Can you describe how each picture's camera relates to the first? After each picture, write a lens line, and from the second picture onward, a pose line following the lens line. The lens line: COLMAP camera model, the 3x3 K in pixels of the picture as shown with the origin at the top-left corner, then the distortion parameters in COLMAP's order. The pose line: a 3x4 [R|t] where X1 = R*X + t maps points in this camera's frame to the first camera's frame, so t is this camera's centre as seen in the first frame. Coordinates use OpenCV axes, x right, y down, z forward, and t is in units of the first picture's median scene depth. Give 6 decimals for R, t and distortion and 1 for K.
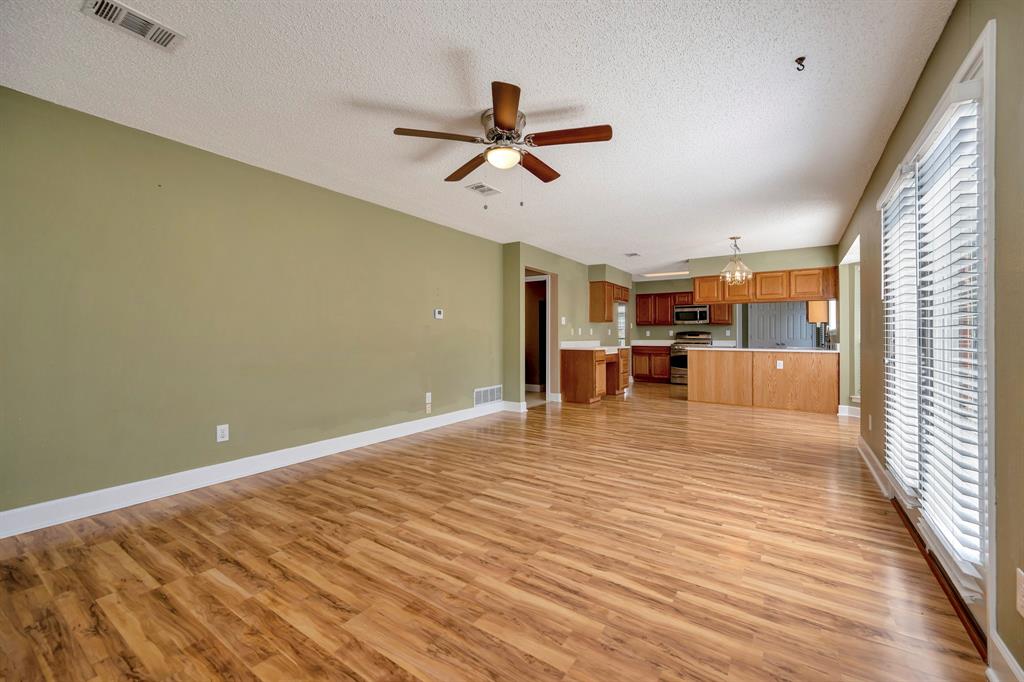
lens RADIAL K [[408.5, 0, 517.4], [0, 408.5, 341.9], [0, 0, 1]] dist [-0.005583, 0.001034]
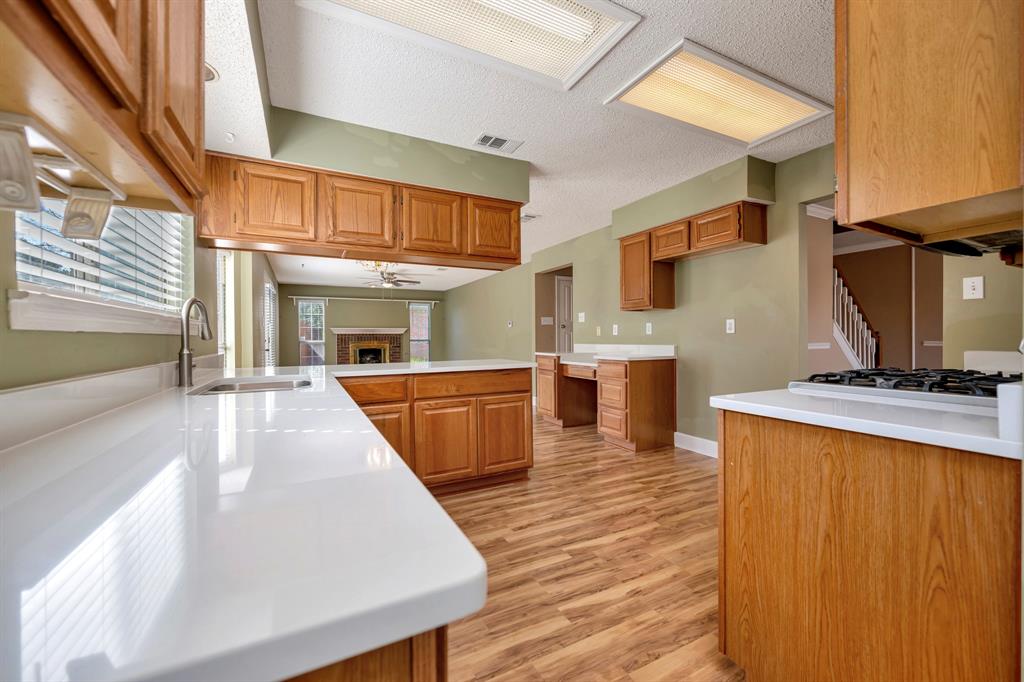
lens RADIAL K [[408.5, 0, 506.9], [0, 408.5, 338.1], [0, 0, 1]] dist [-0.005583, 0.001034]
pose [[-0.499145, 0.004688, -0.866506, 1.024541], [-0.004844, 0.999955, 0.008200, -0.019954], [0.866505, 0.008290, -0.499099, 1.492376]]
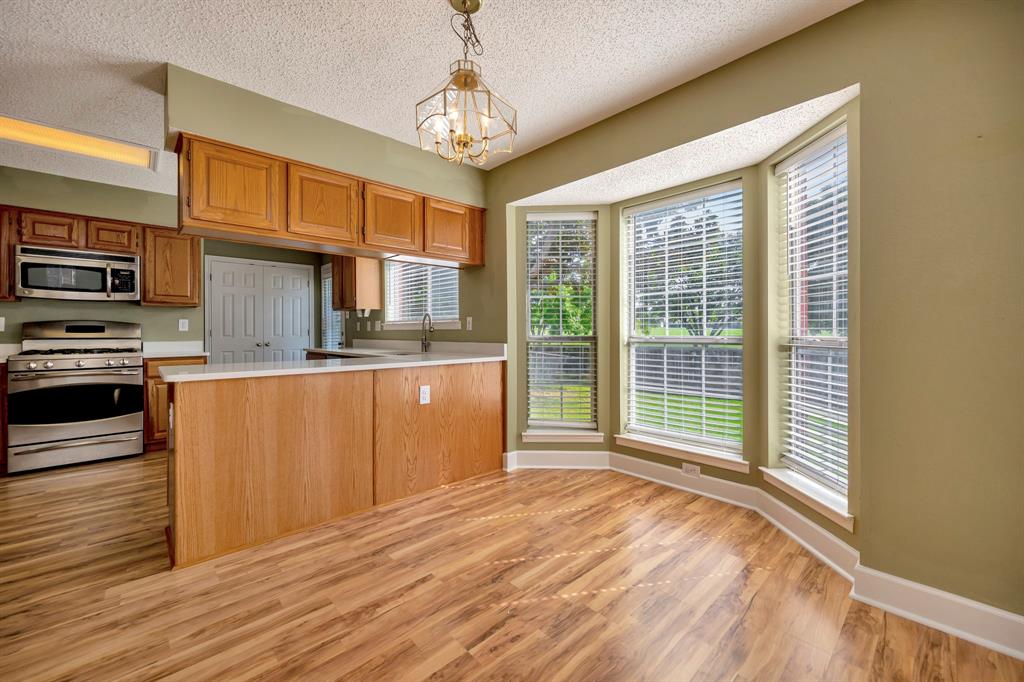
lens RADIAL K [[408.5, 0, 512.4], [0, 408.5, 332.0], [0, 0, 1]] dist [-0.005583, 0.001034]
pose [[0.229518, -0.001315, 0.973304, 0.235230], [0.016778, 0.999856, -0.002605, -0.010611], [-0.973160, 0.016928, 0.229507, 0.832236]]
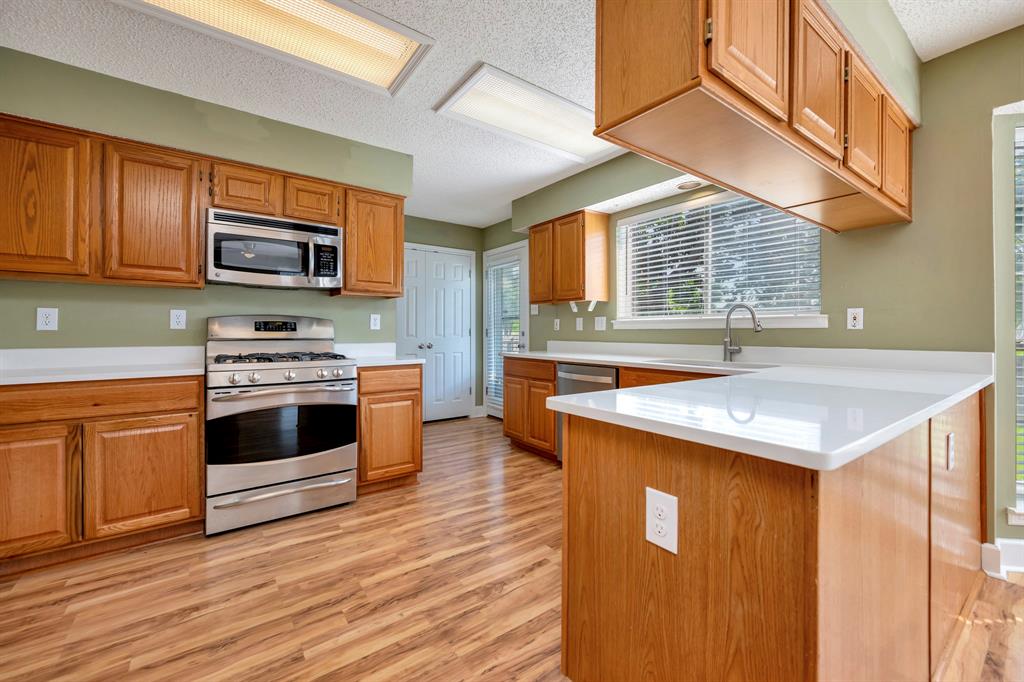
lens RADIAL K [[408.5, 0, 511.1], [0, 408.5, 331.8], [0, 0, 1]] dist [-0.005583, 0.001034]
pose [[0.340374, -0.000121, 0.940290, 0.347589], [0.012980, 0.999905, -0.004570, -0.016267], [-0.940200, 0.013760, 0.340343, 1.210214]]
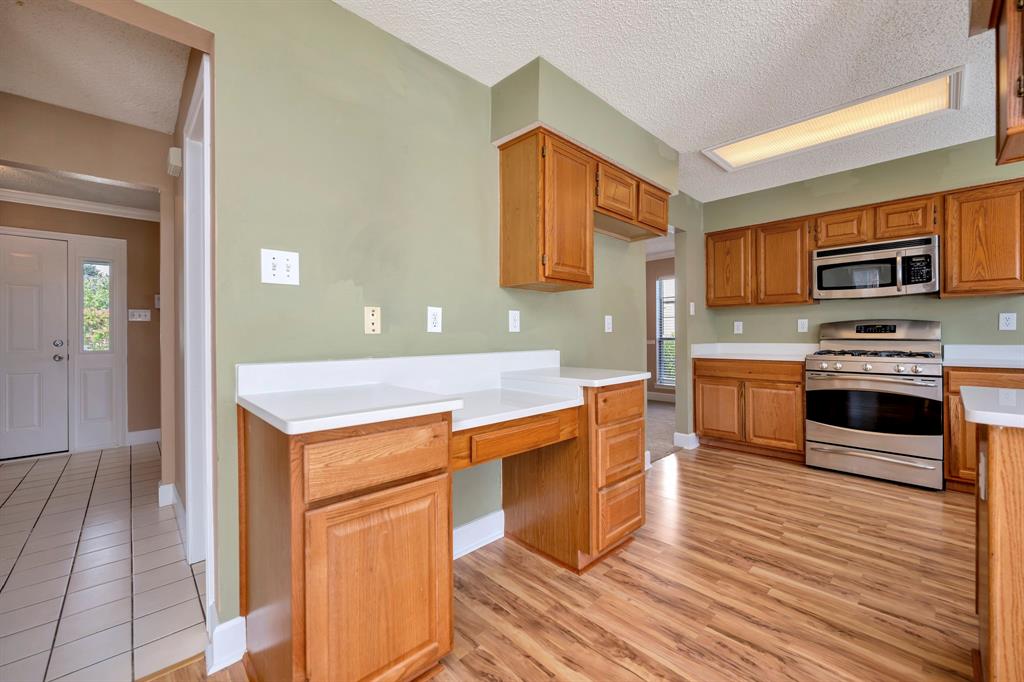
lens RADIAL K [[408.5, 0, 510.3], [0, 408.5, 336.1], [0, 0, 1]] dist [-0.005583, 0.001034]
pose [[0.974730, -0.007188, -0.223269, 0.324178], [0.005316, 0.999946, -0.008984, -0.015555], [0.223321, 0.007570, 0.974716, 0.948067]]
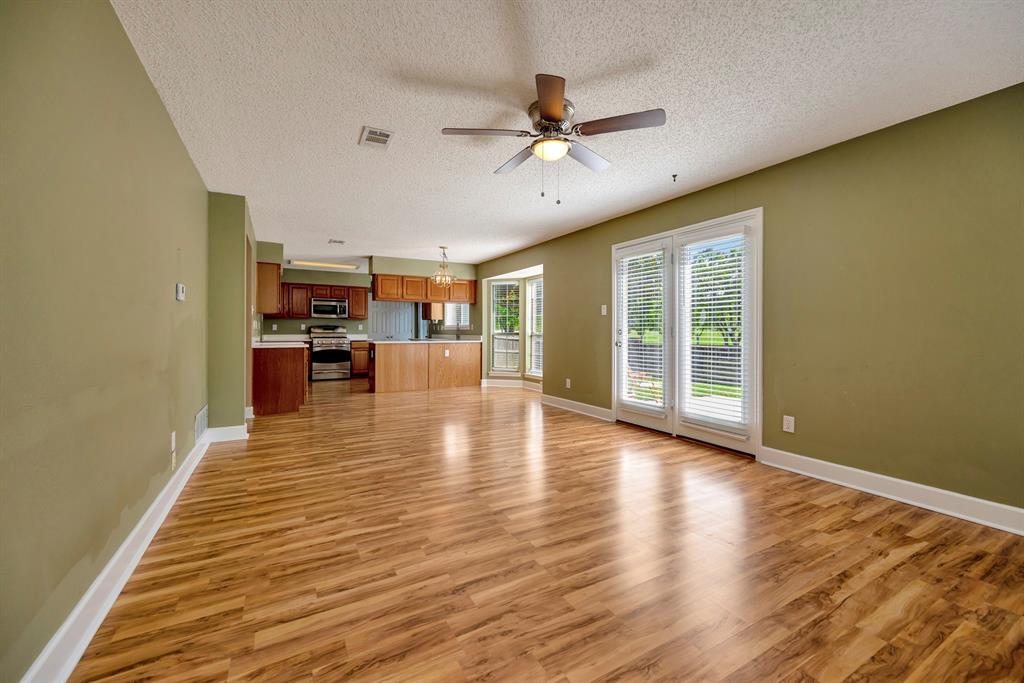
lens RADIAL K [[408.5, 0, 509.4], [0, 408.5, 332.5], [0, 0, 1]] dist [-0.005583, 0.001034]
pose [[0.464900, -0.004553, 0.885351, -0.388415], [0.012443, 0.999922, -0.001391, -0.003851], [-0.885276, 0.011663, 0.464920, 0.258935]]
